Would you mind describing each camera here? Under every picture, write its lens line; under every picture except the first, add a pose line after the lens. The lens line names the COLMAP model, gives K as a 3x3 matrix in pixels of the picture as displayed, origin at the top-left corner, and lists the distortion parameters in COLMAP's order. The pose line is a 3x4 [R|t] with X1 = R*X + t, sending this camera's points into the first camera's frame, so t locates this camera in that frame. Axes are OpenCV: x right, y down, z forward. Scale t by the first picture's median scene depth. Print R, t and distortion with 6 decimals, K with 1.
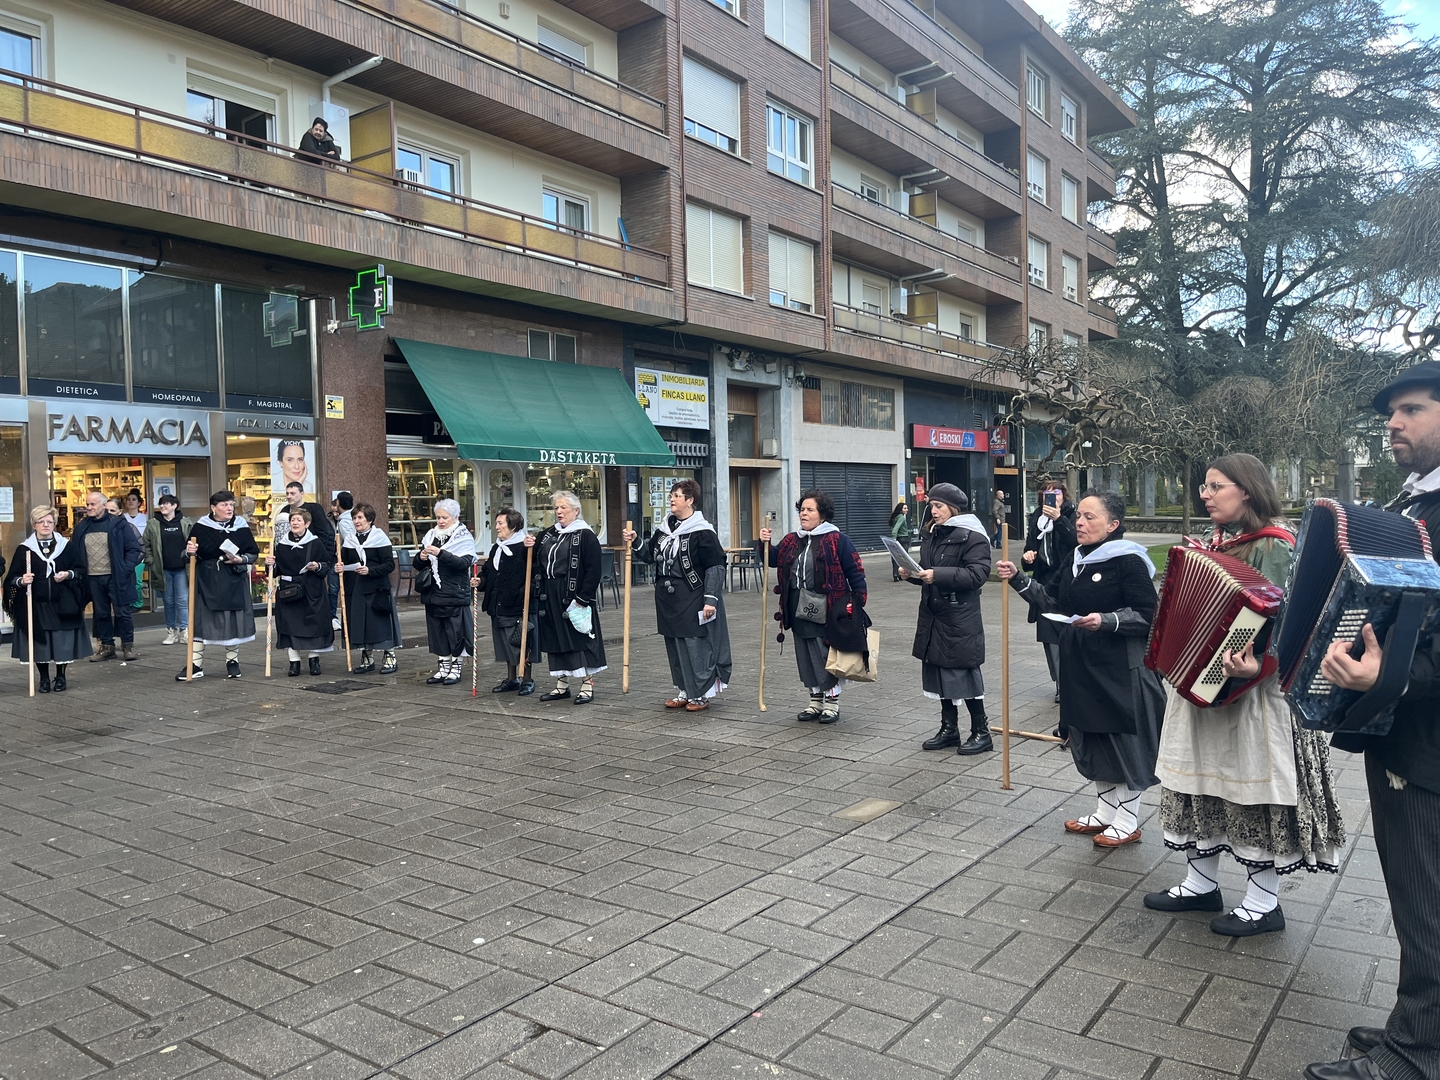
lens RADIAL K [[1090.6, 0, 718.0], [0, 1090.6, 538.0], [0, 0, 1]] dist [0.044606, -0.040932]
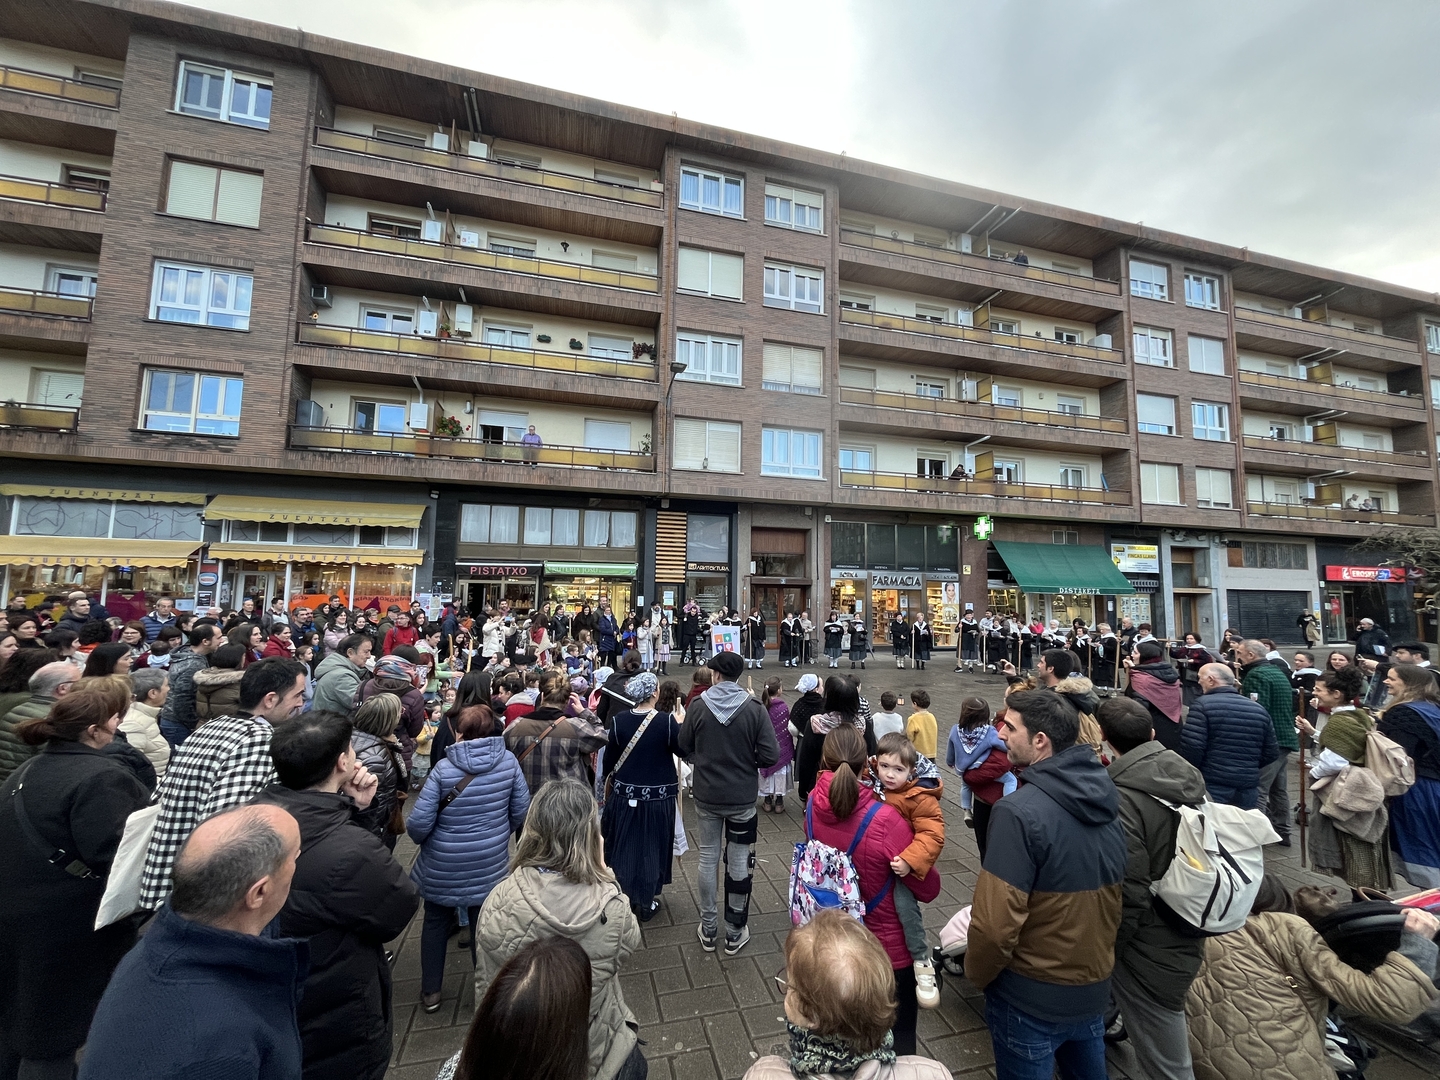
lens RADIAL K [[578.9, 0, 716.5], [0, 578.9, 542.6], [0, 0, 1]] dist [-0.004618, 0.000739]
pose [[0.775319, -0.020893, -0.631224, 0.034976], [-0.050412, 0.994216, -0.094828, -0.020594], [0.629555, 0.105343, 0.769782, -0.307199]]
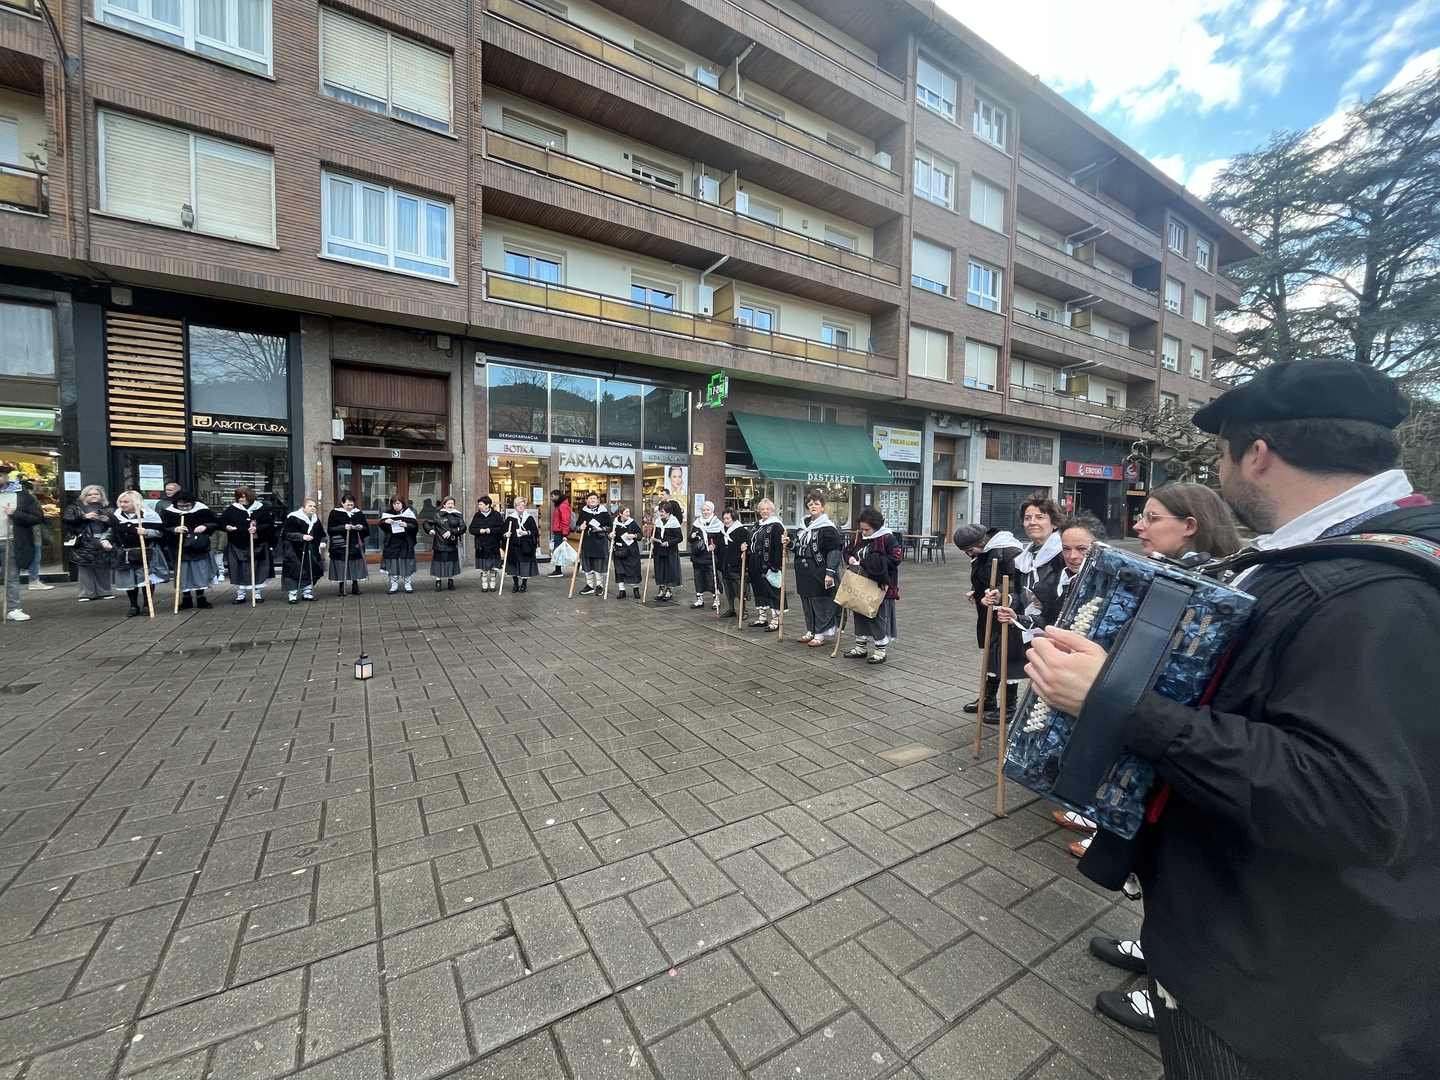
lens RADIAL K [[578.9, 0, 718.1], [0, 578.9, 535.0], [0, 0, 1]] dist [-0.004618, 0.000739]
pose [[0.928036, 0.055615, -0.368316, 0.041991], [-0.046245, 0.998344, 0.034226, -0.006200], [0.369609, -0.014730, 0.929071, 0.071794]]
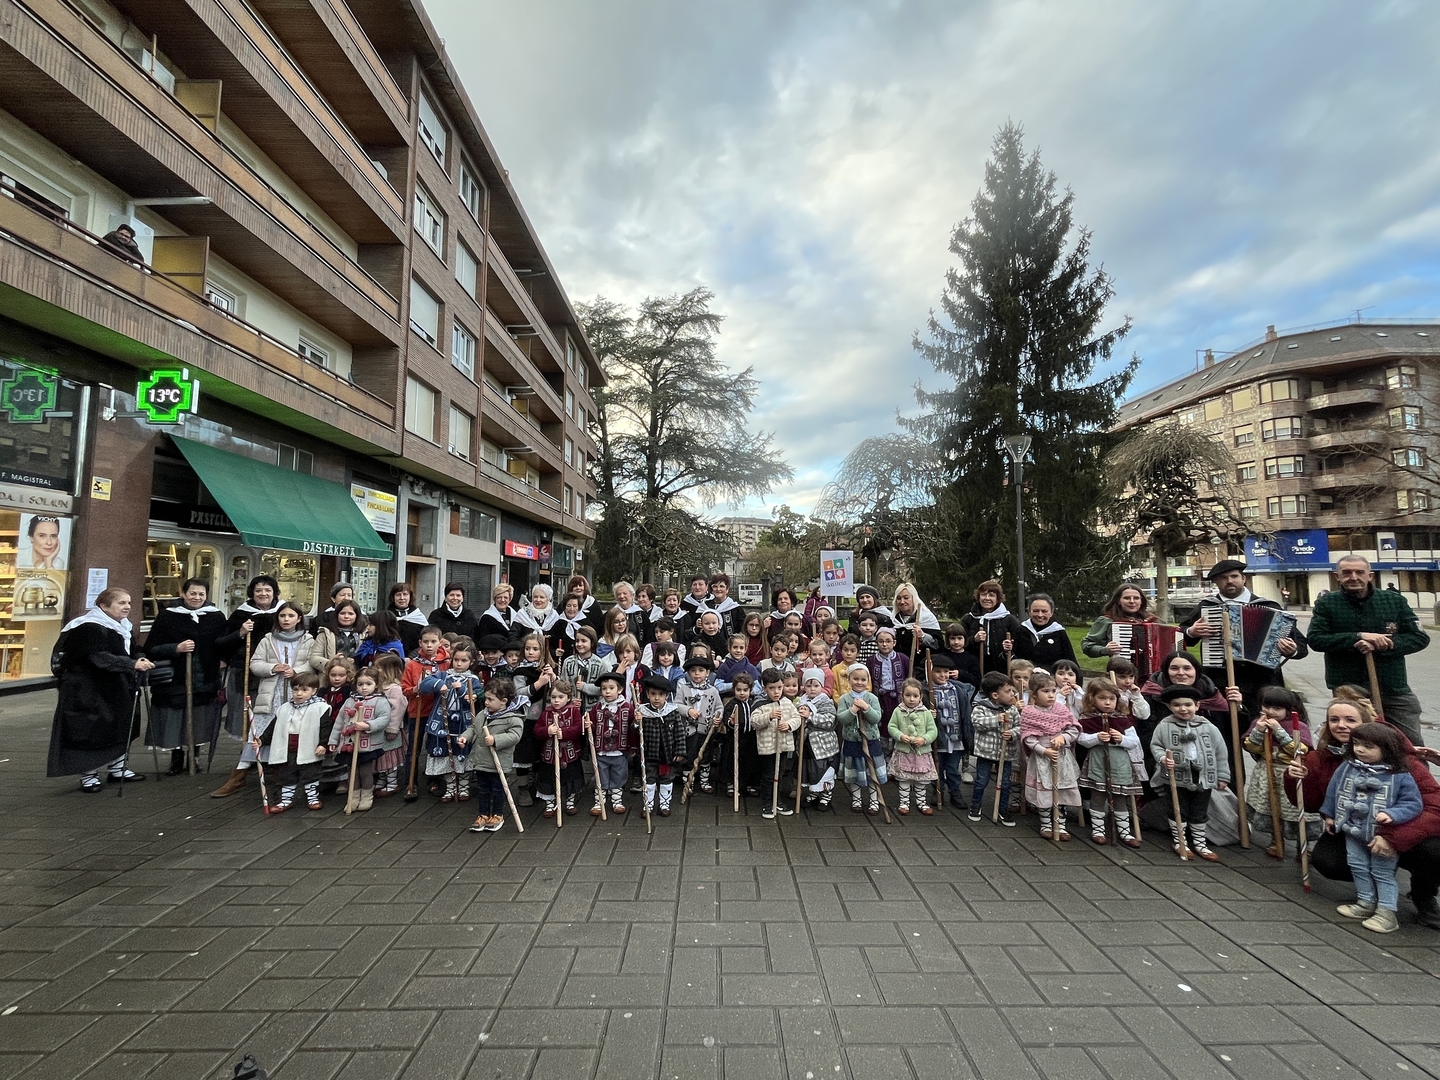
lens RADIAL K [[642.2, 0, 715.7], [0, 642.2, 534.2], [0, 0, 1]] dist [-0.009737, 0.001341]
pose [[0.805333, 0.071387, 0.588509, -0.181437], [0.000351, 0.992665, -0.120893, -0.001567], [-0.592823, 0.097566, 0.799401, 0.131497]]
